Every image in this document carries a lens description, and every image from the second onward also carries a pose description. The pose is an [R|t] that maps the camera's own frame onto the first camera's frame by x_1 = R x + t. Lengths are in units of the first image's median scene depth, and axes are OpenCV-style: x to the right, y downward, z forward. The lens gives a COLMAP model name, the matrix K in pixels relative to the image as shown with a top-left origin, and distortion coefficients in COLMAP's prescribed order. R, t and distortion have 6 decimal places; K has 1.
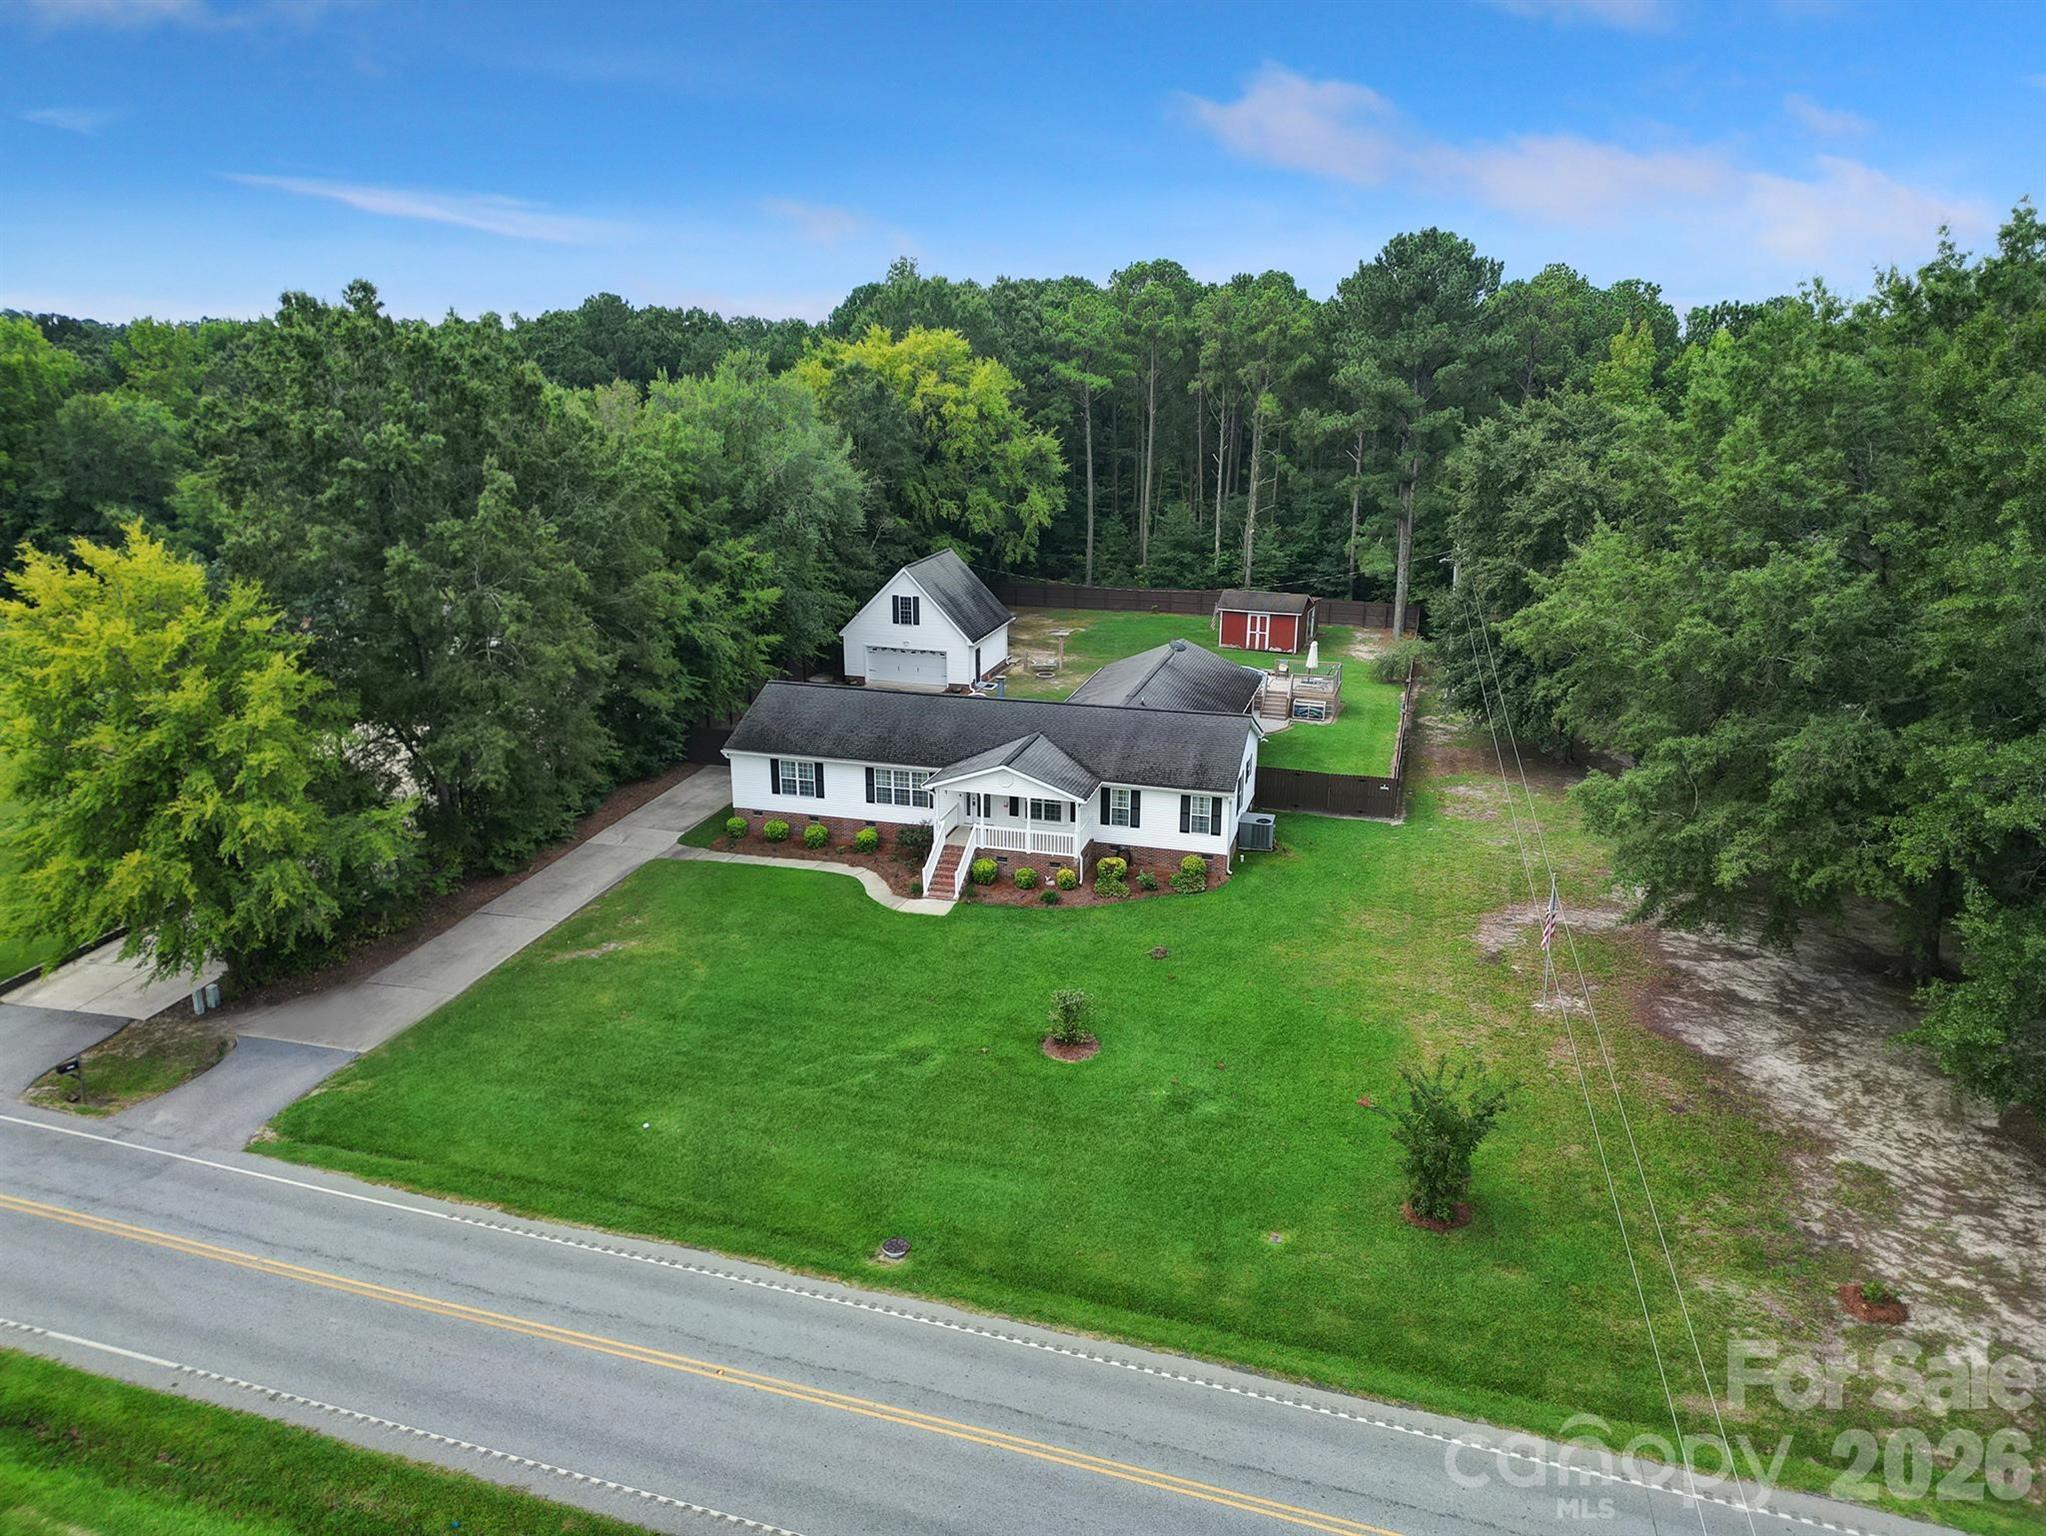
lens RADIAL K [[1384.3, 0, 1023.0], [0, 1384.3, 768.0], [0, 0, 1]] dist [0.082330, -0.000962]
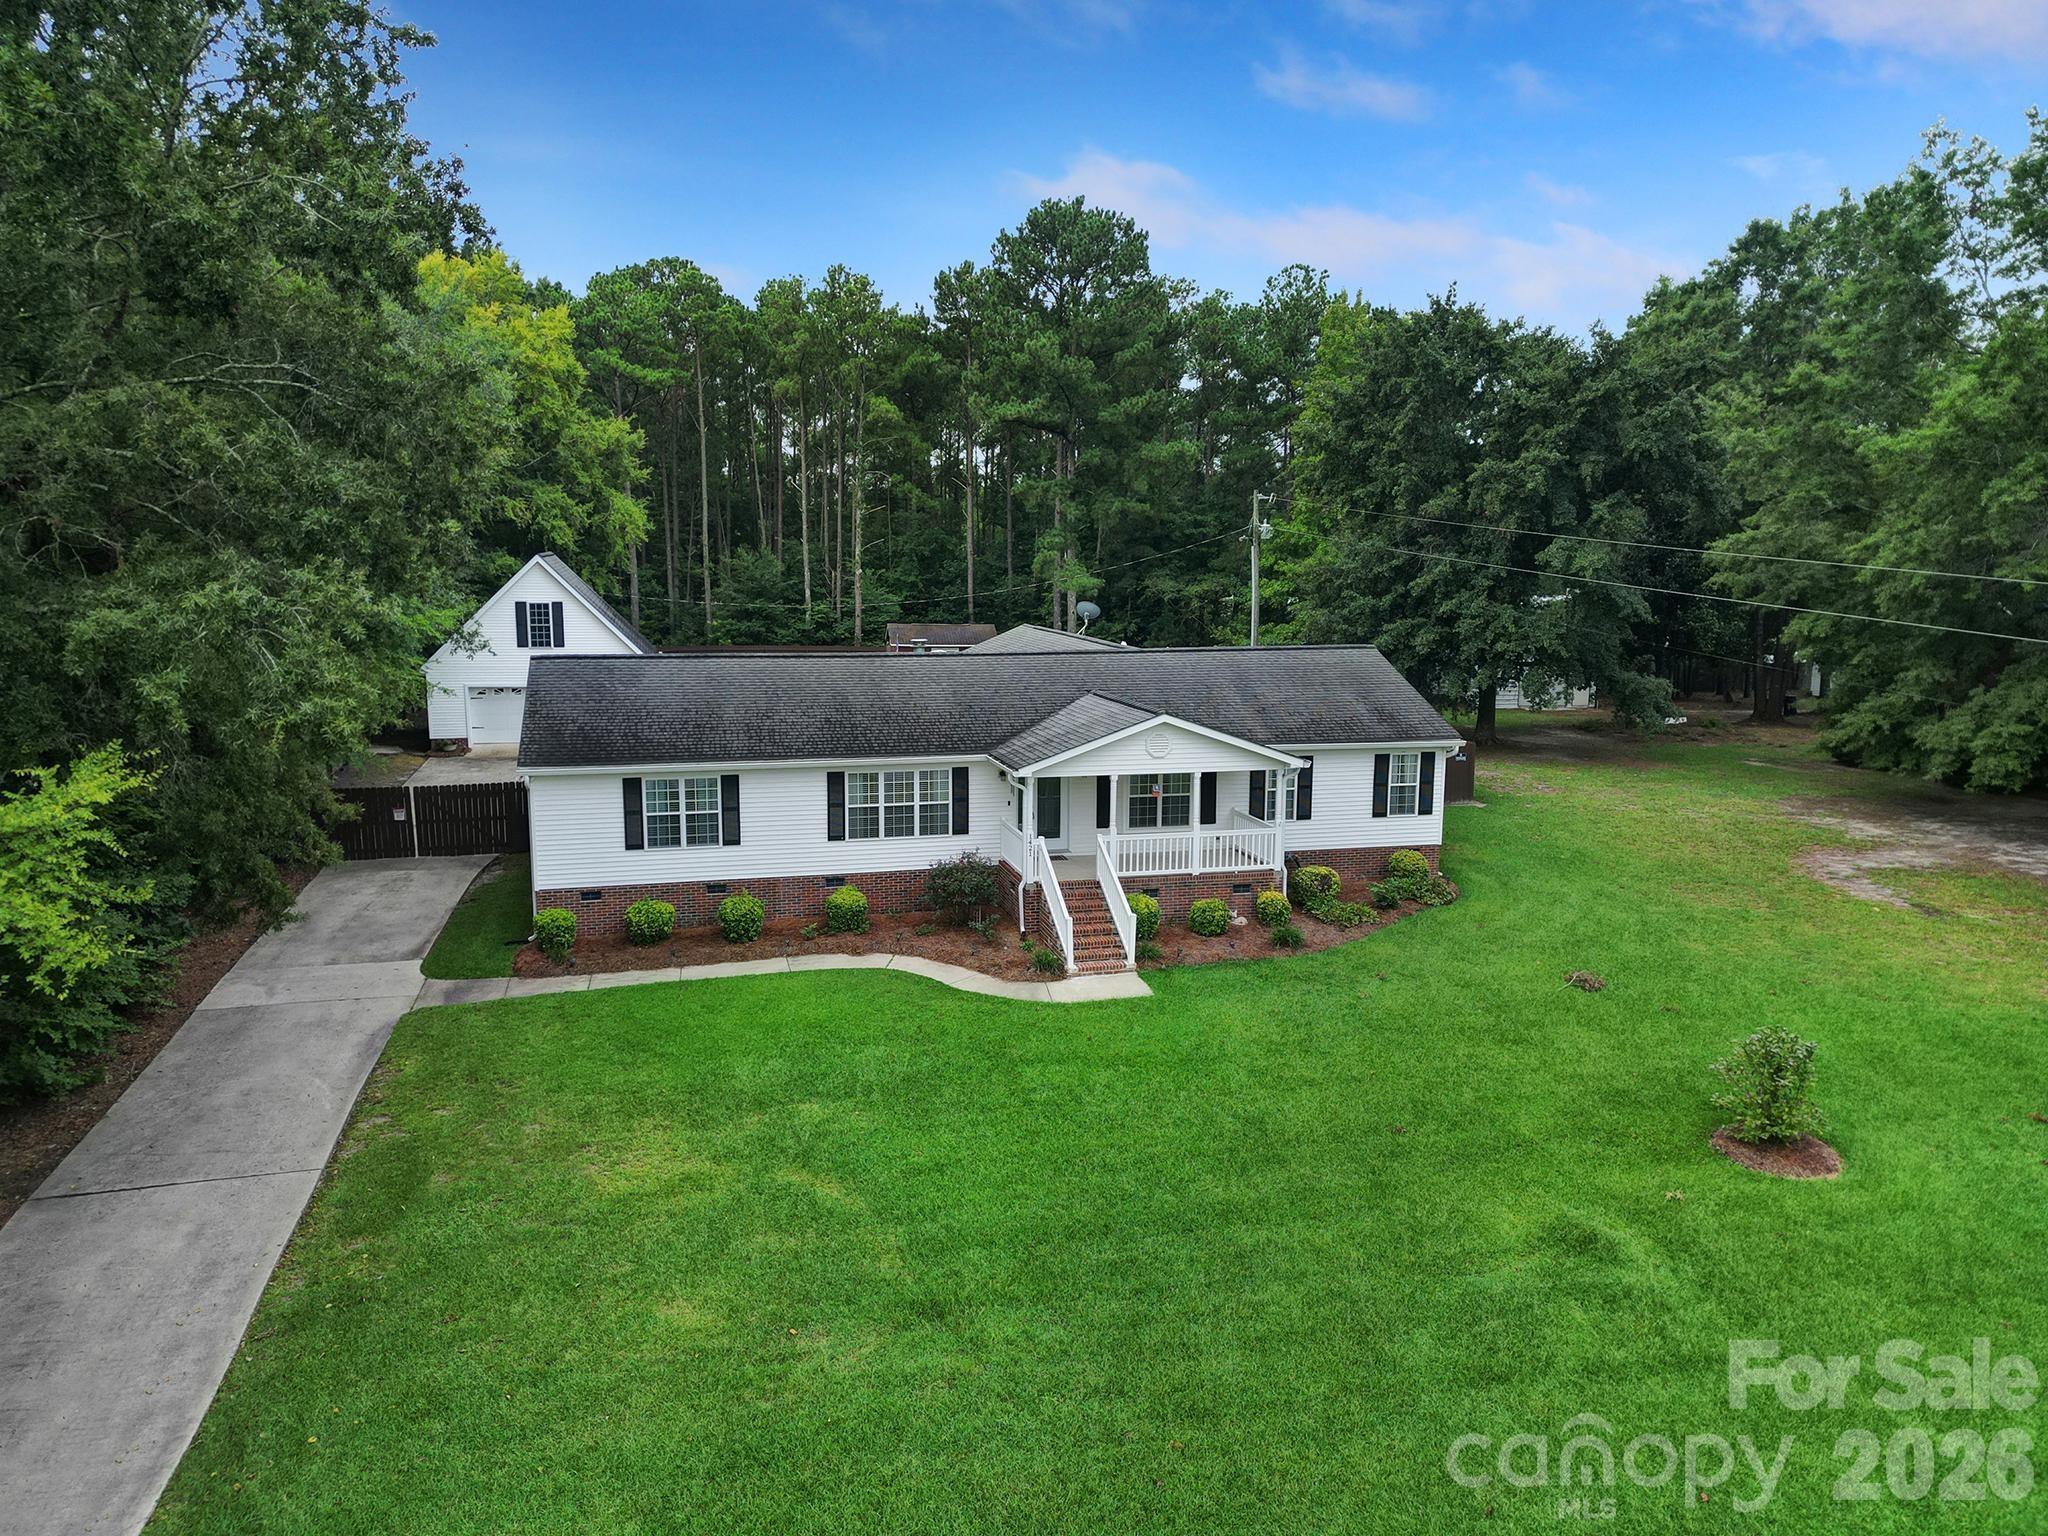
lens RADIAL K [[1417.6, 0, 1024.0], [0, 1417.6, 768.0], [0, 0, 1]] dist [0.088064, -0.102538]
pose [[0.865861, -0.076269, 0.494437, -0.314449], [0.139781, 0.985832, -0.092718, 0.058209], [-0.480361, 0.149394, 0.864254, 0.492579]]
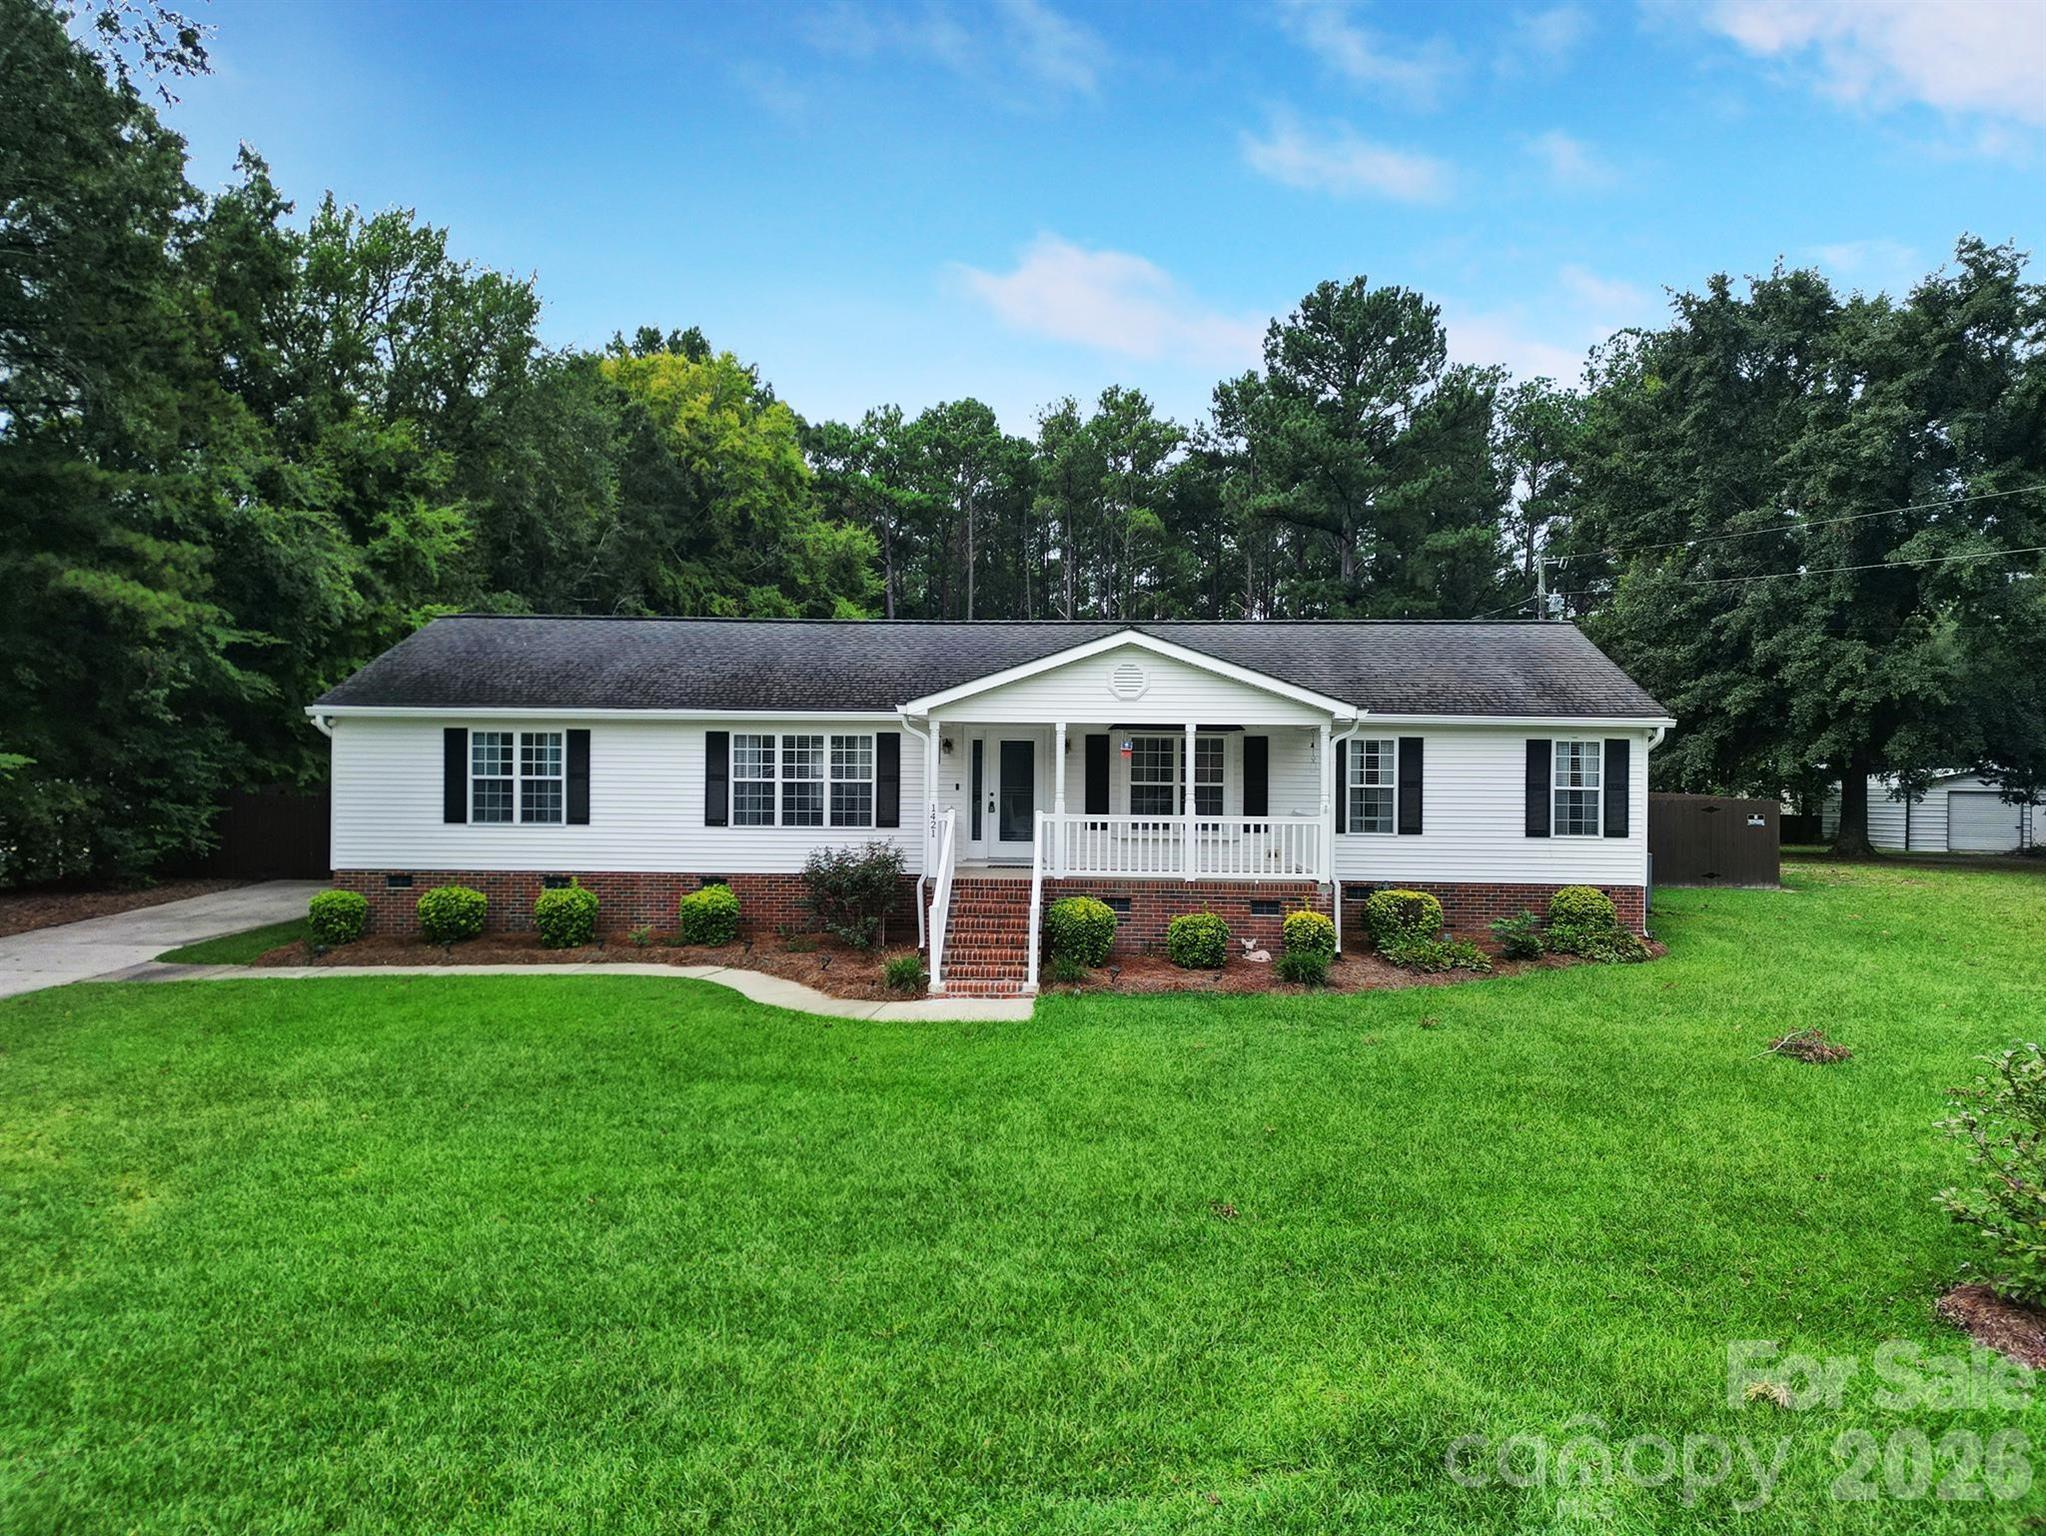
lens RADIAL K [[1424.5, 0, 1018.1], [0, 1424.5, 765.0], [0, 0, 1]] dist [0.062692, -0.056867]
pose [[0.972217, 0.004640, 0.234034, -0.121710], [0.061119, 0.960089, -0.272934, 0.123879], [-0.225960, 0.279655, 0.933132, 0.600038]]
